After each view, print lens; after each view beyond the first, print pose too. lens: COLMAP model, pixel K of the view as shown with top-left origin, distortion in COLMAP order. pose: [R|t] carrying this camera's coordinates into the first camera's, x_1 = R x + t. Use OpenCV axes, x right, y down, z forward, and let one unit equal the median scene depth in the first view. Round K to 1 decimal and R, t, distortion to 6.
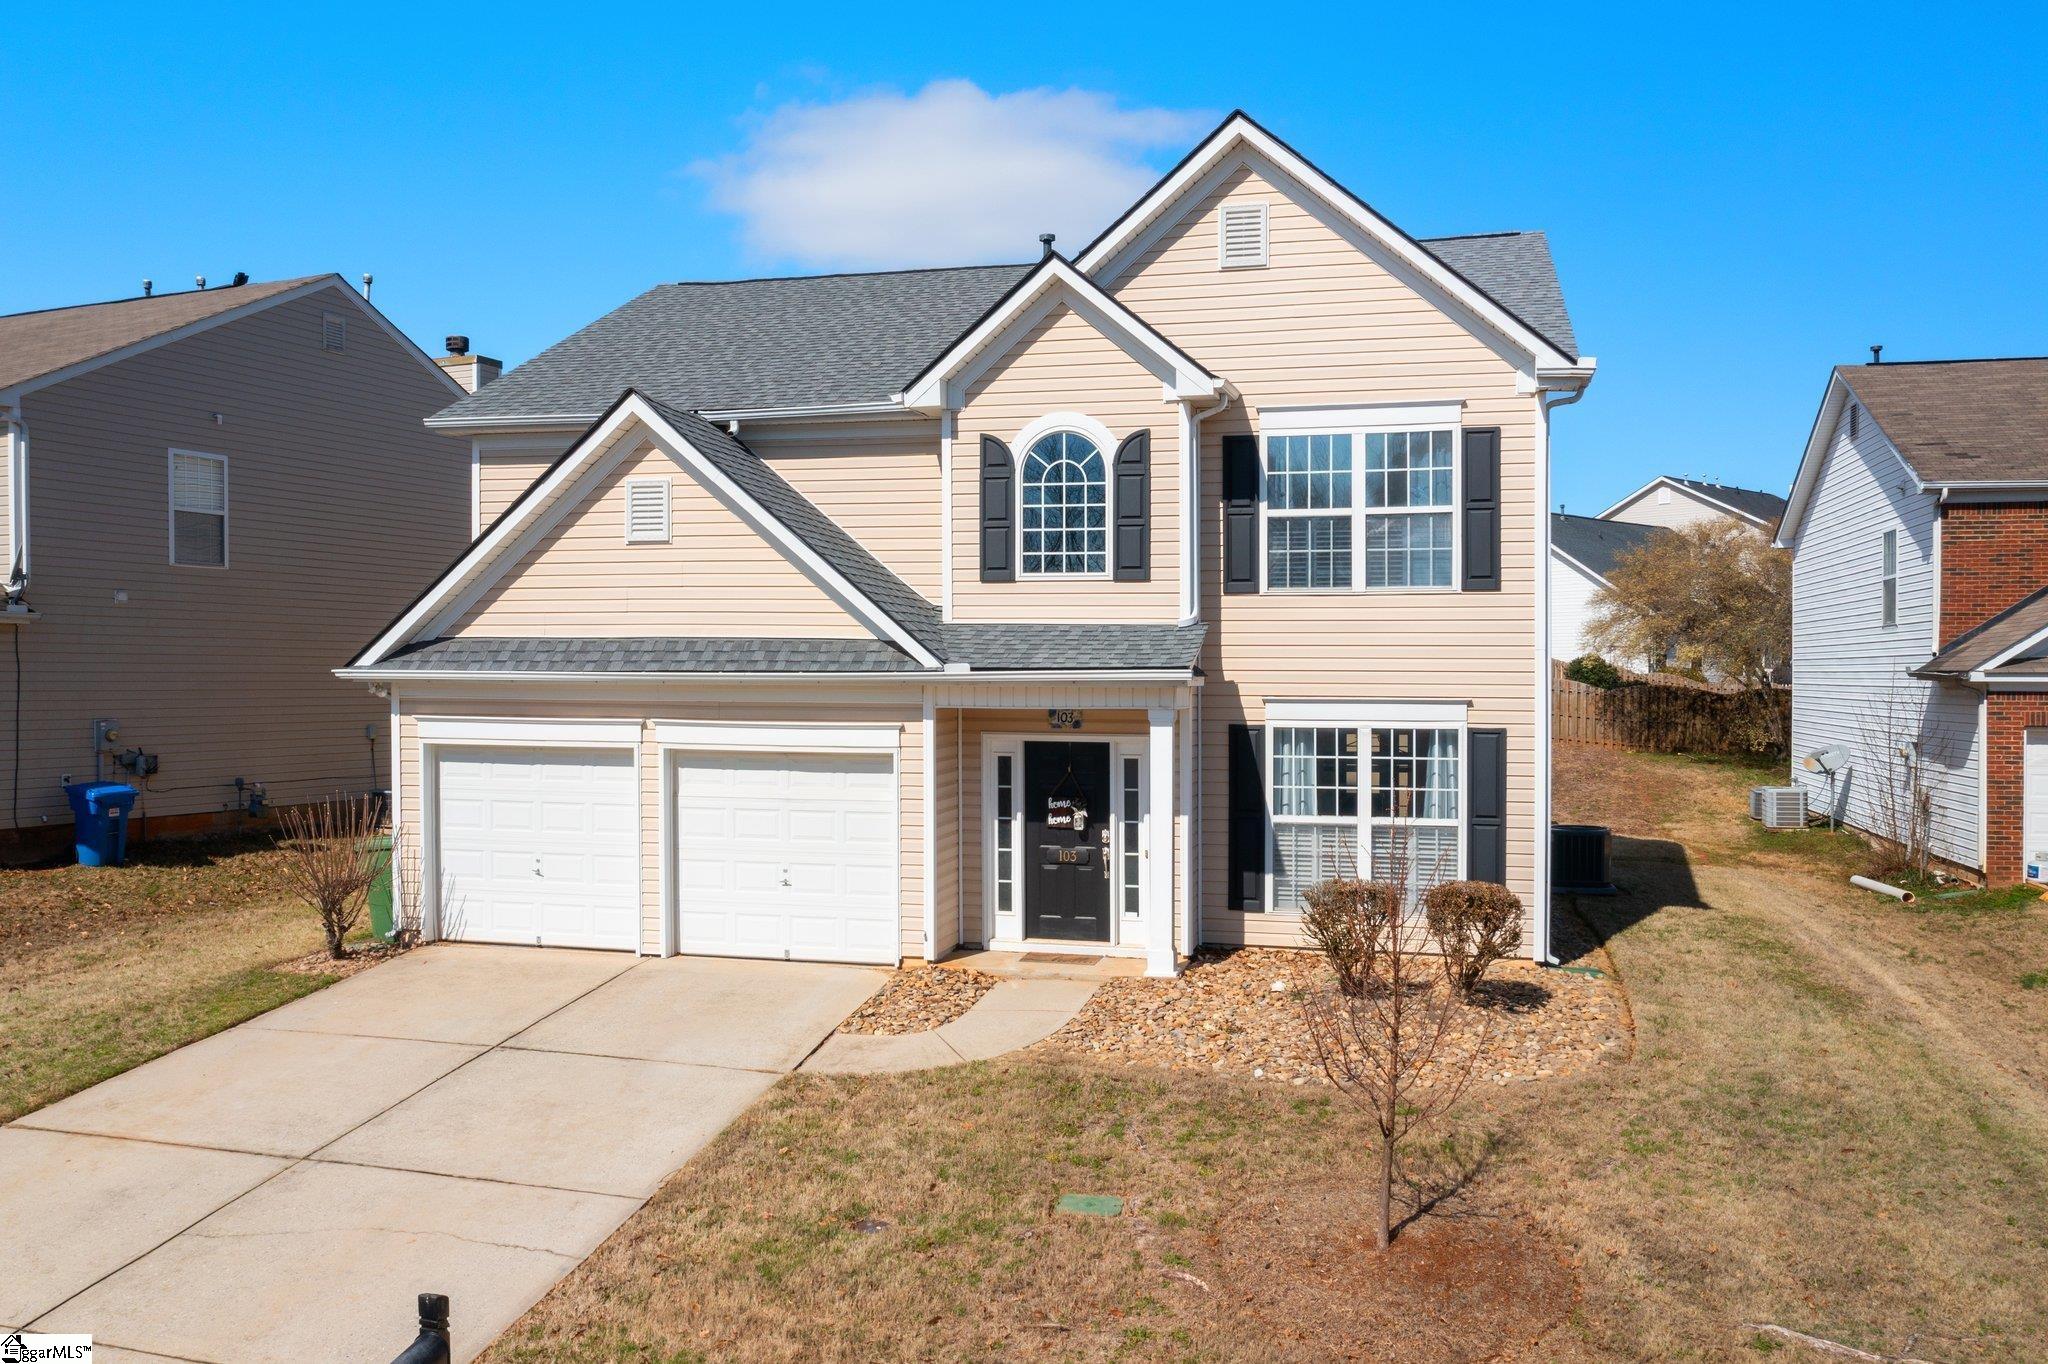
lens RADIAL K [[1608.8, 0, 964.3], [0, 1608.8, 689.9], [0, 0, 1]] dist [-0.010587, -0.004875]
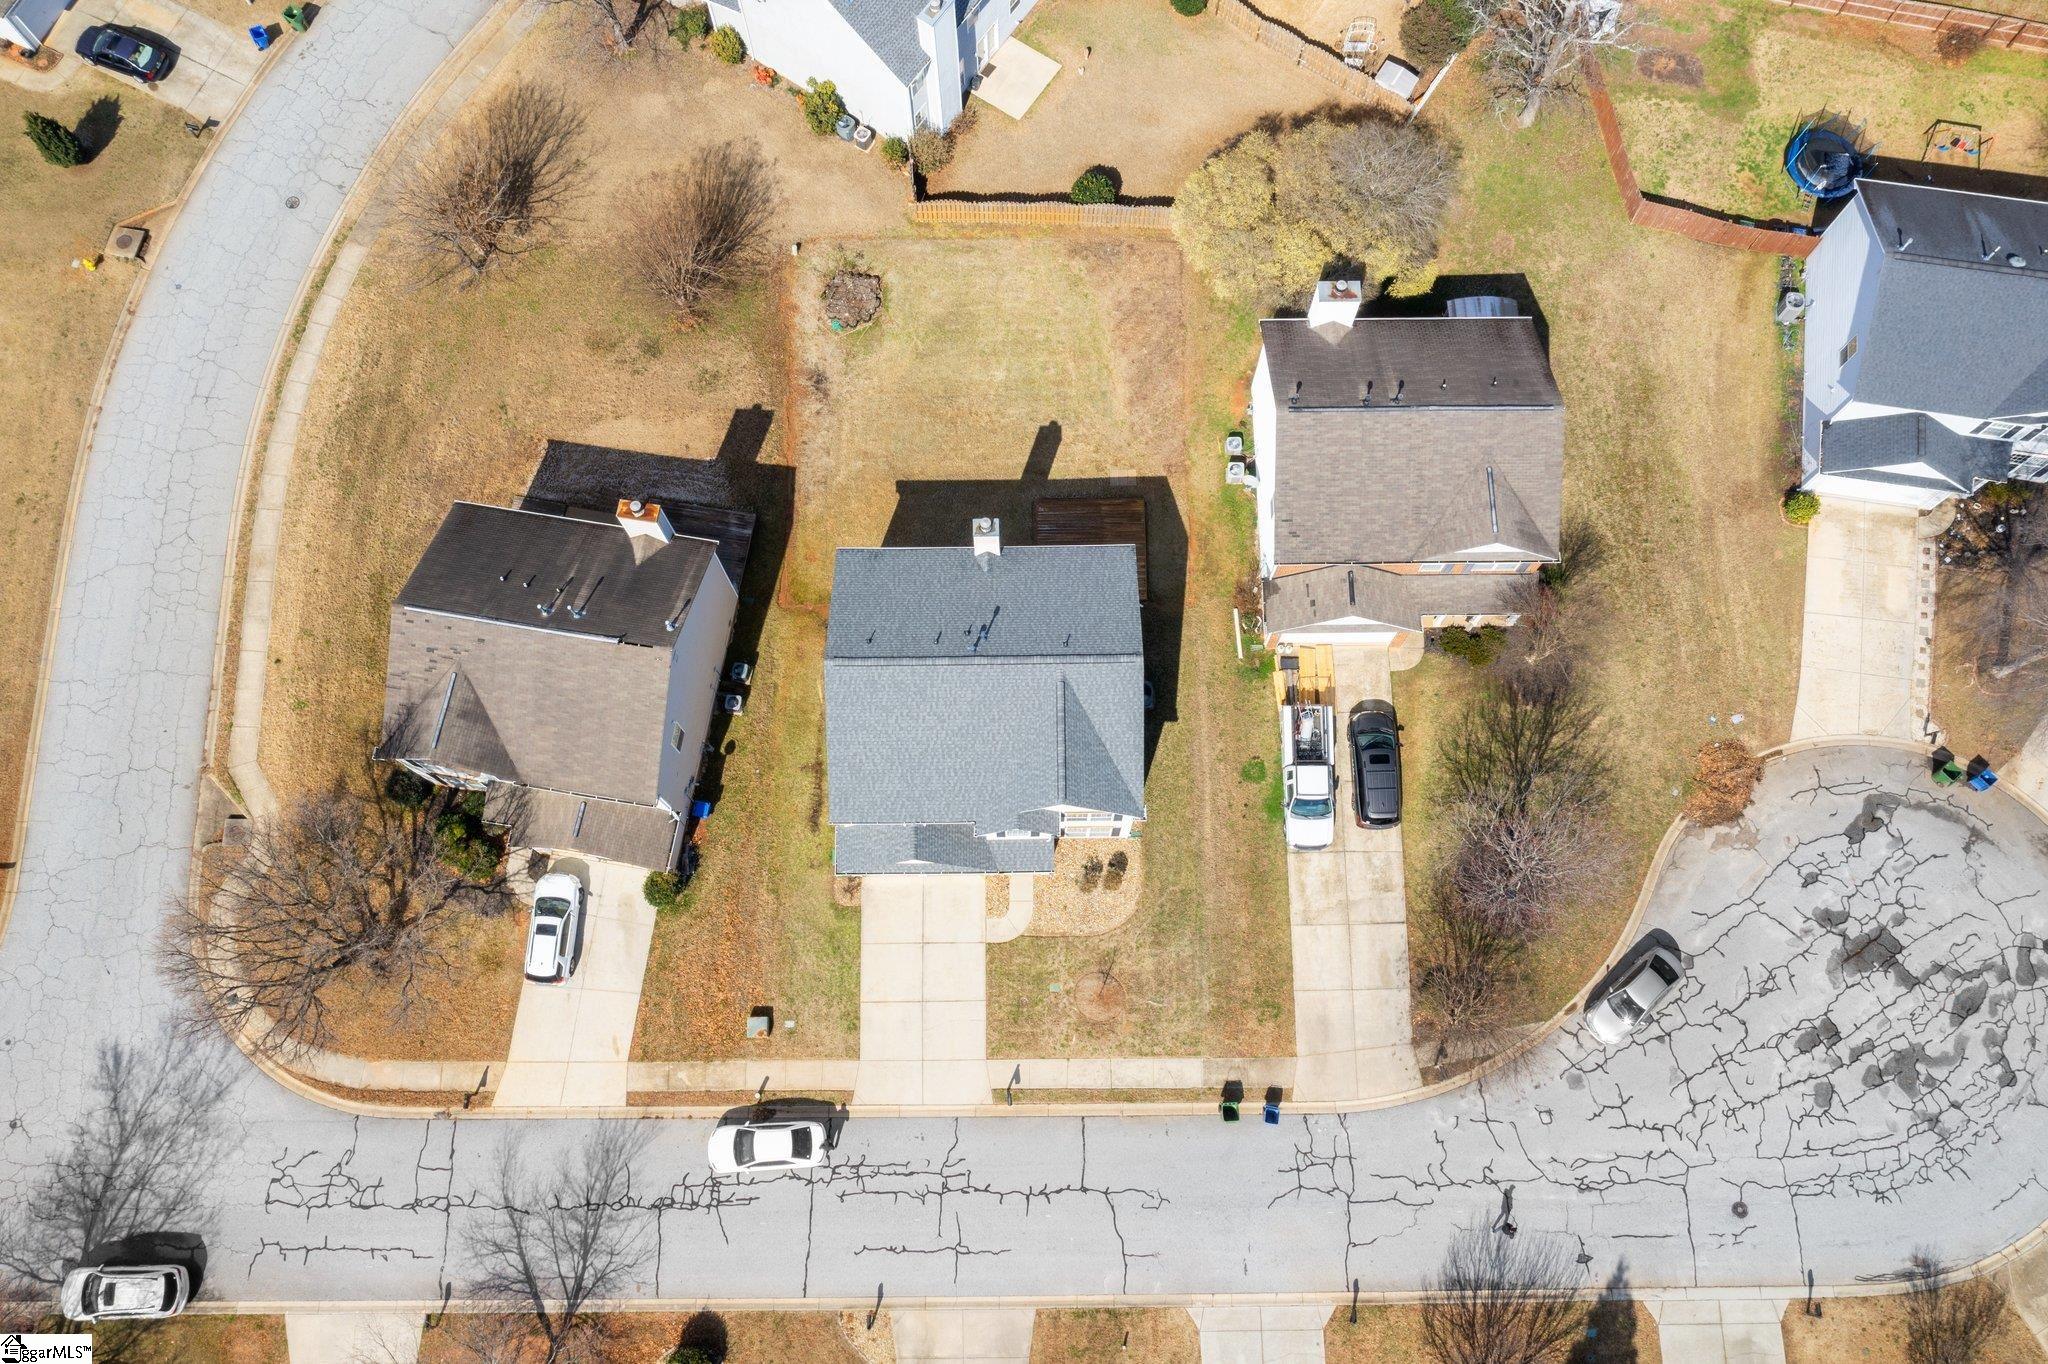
lens RADIAL K [[1615.6, 0, 1020.2], [0, 1615.6, 677.7], [0, 0, 1]] dist [-0.011934, 0.006823]
pose [[0.959617, -0.272911, 0.068226, -0.102604], [0.015889, 0.294723, 0.955451, -4.075612], [-0.280861, -0.915783, 0.287157, 0.199895]]
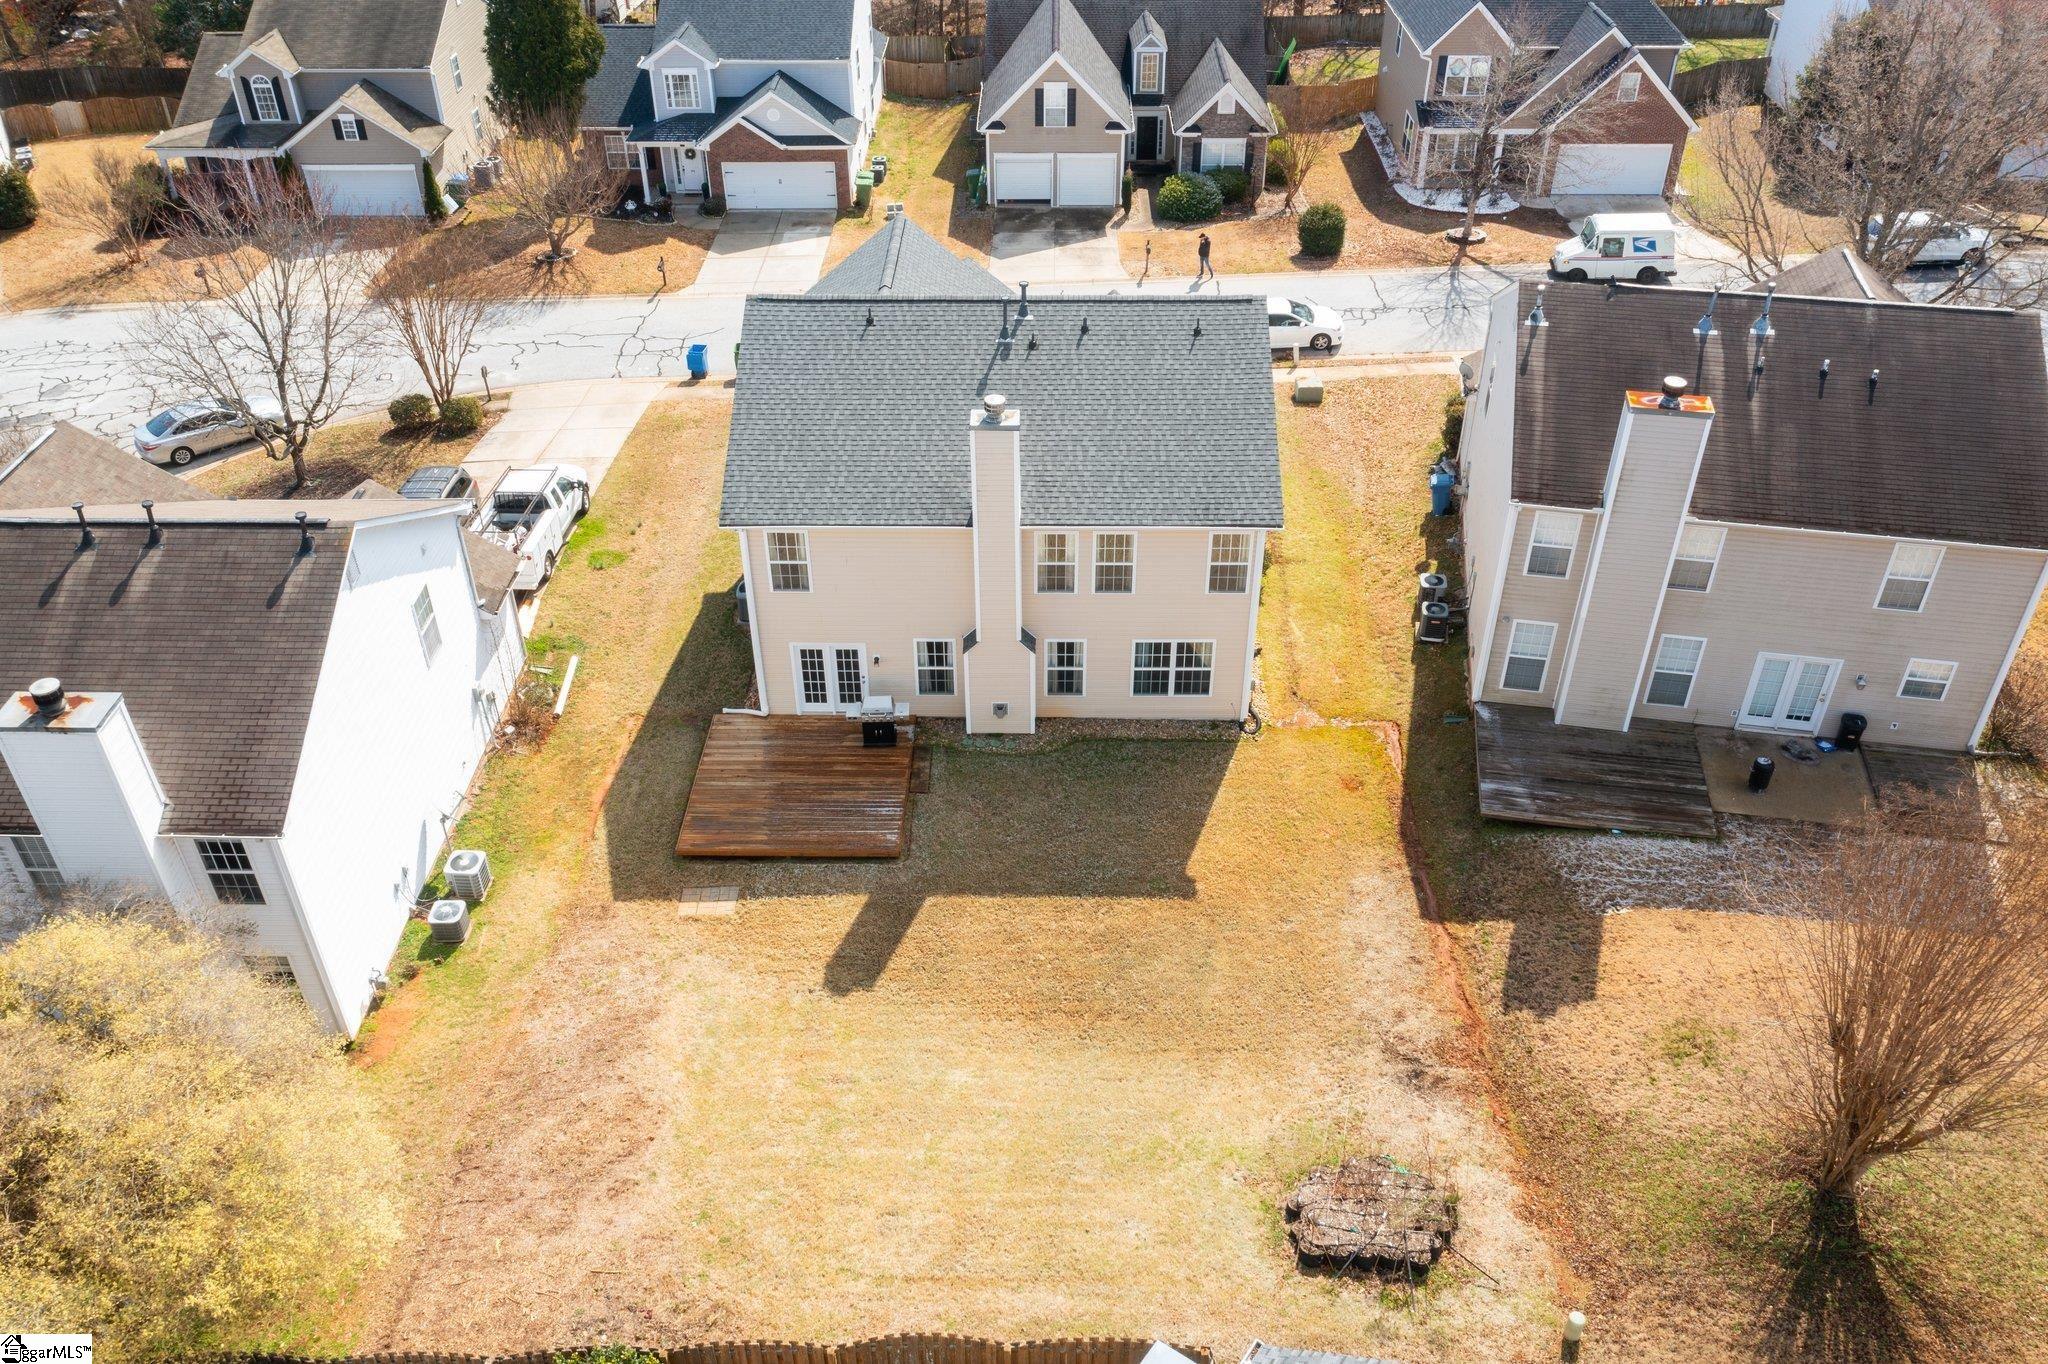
lens RADIAL K [[1615.6, 0, 1020.2], [0, 1615.6, 677.7], [0, 0, 1]] dist [-0.011934, 0.006823]
pose [[-0.967062, 0.150810, -0.205054, 0.644180], [-0.000984, 0.803364, 0.595487, -1.337091], [0.254538, 0.576075, -0.776755, 3.567668]]
